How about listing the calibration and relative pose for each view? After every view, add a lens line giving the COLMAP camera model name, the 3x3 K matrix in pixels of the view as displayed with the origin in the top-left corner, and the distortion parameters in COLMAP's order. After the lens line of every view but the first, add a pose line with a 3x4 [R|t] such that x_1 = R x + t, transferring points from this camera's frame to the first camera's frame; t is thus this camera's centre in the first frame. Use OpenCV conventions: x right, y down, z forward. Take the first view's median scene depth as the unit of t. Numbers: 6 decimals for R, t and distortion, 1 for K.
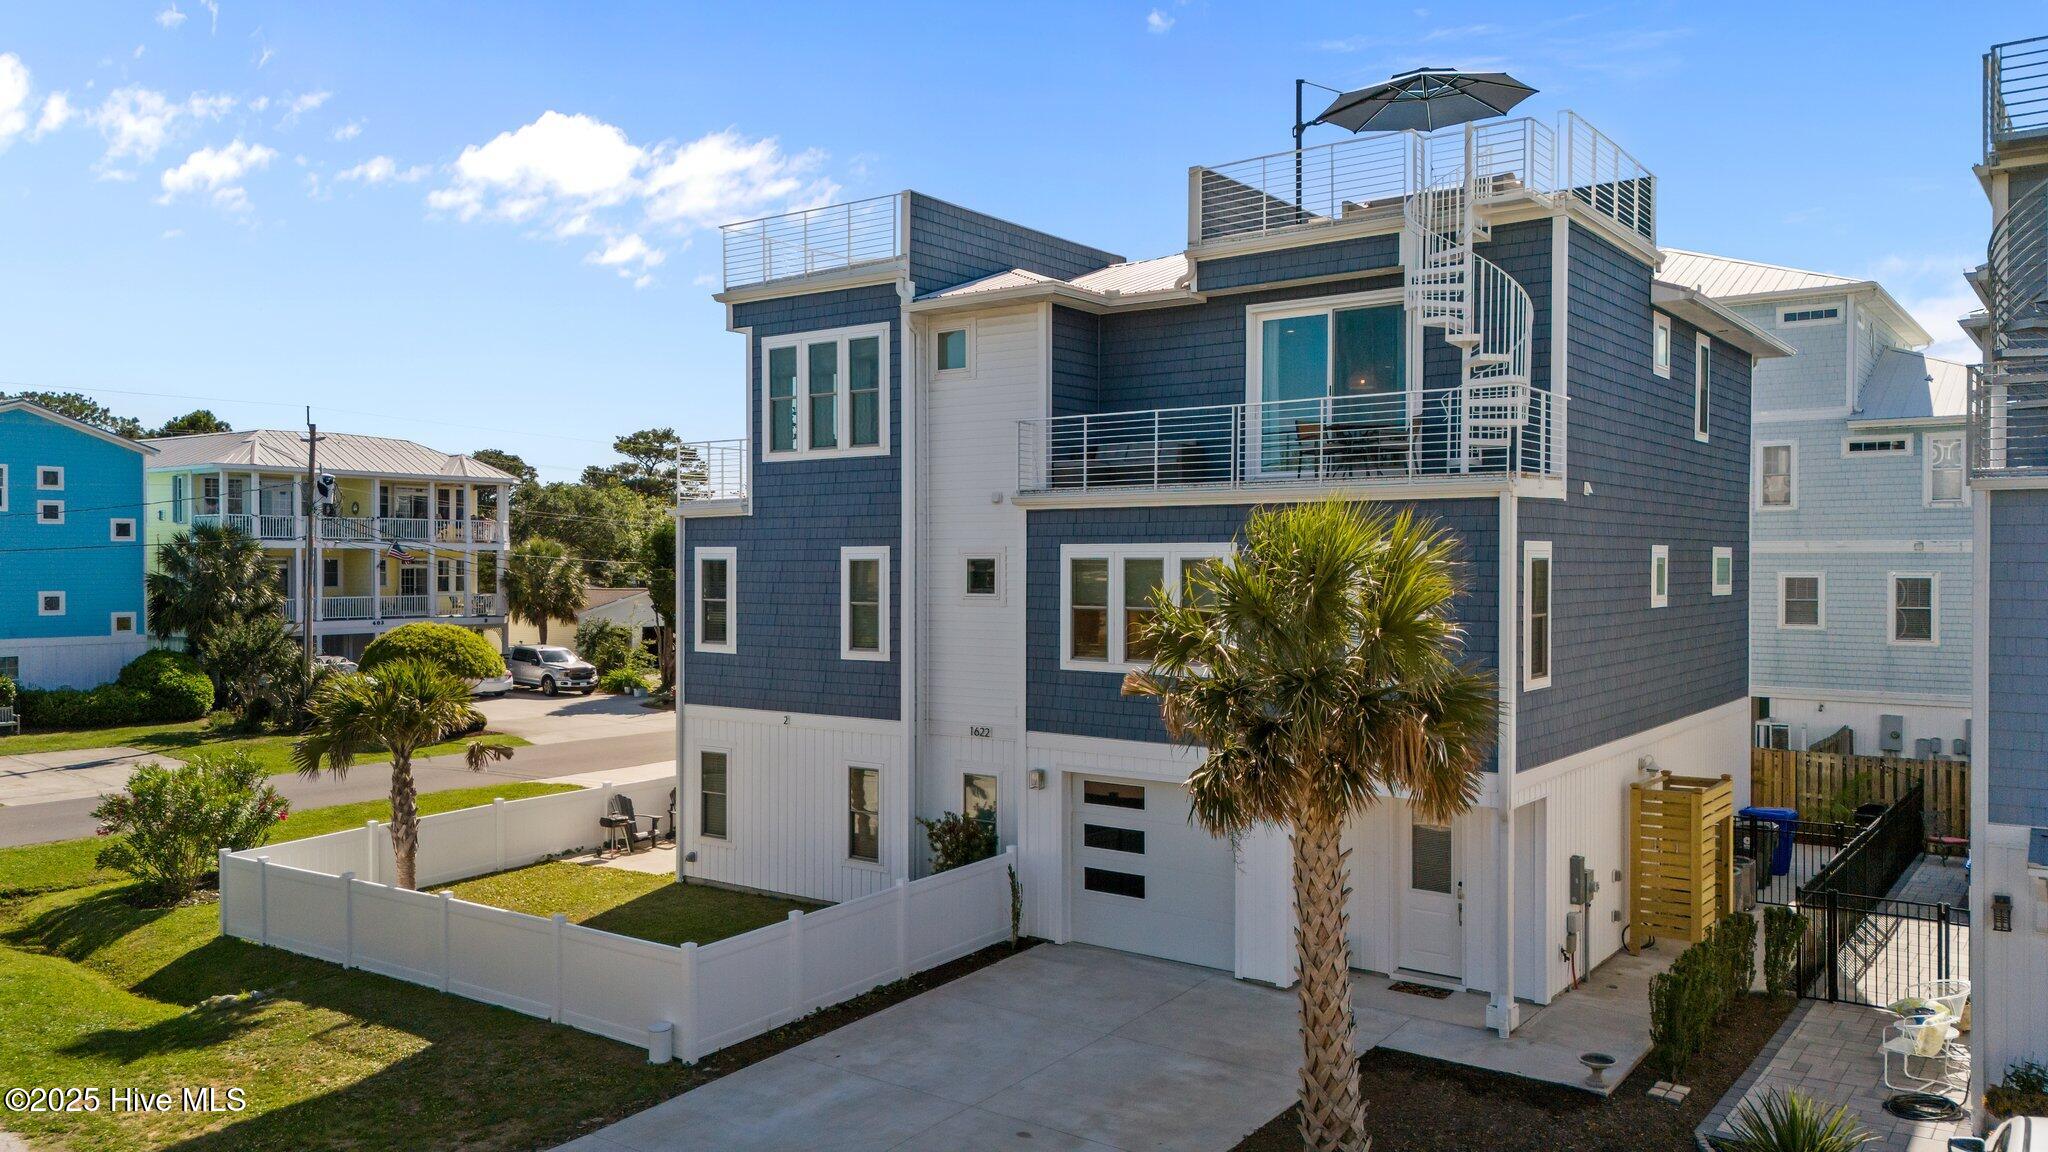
lens RADIAL K [[1503.4, 0, 1031.3], [0, 1503.4, 576.5], [0, 0, 1]] dist [0.111567, -0.128800]
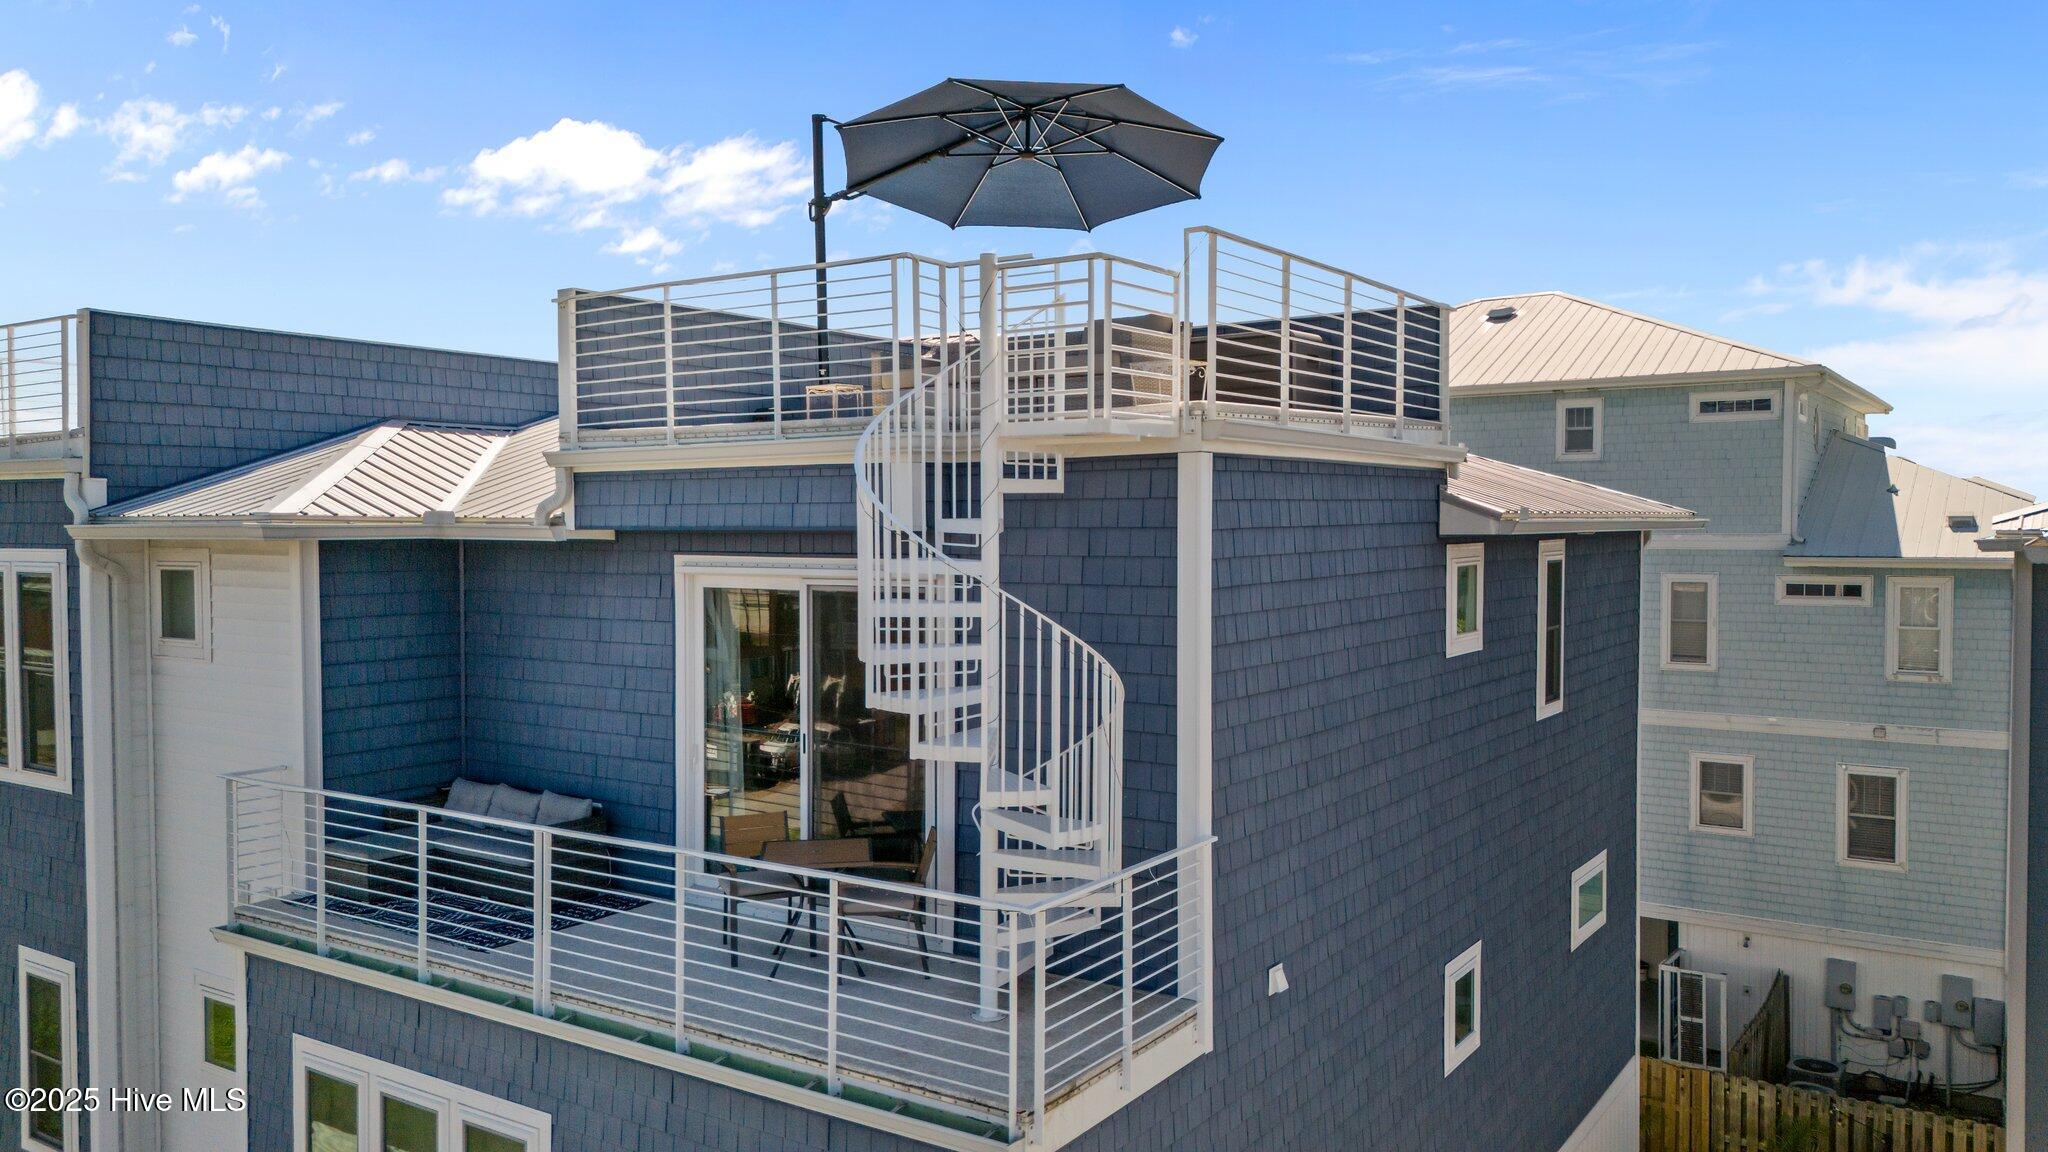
lens RADIAL K [[1503.4, 0, 1031.3], [0, 1503.4, 576.5], [0, 0, 1]] dist [0.111567, -0.128800]
pose [[0.999361, -0.004820, 0.035410, 0.227794], [0.003893, 0.999649, 0.026204, -0.170712], [-0.035524, -0.026050, 0.999029, 0.437646]]
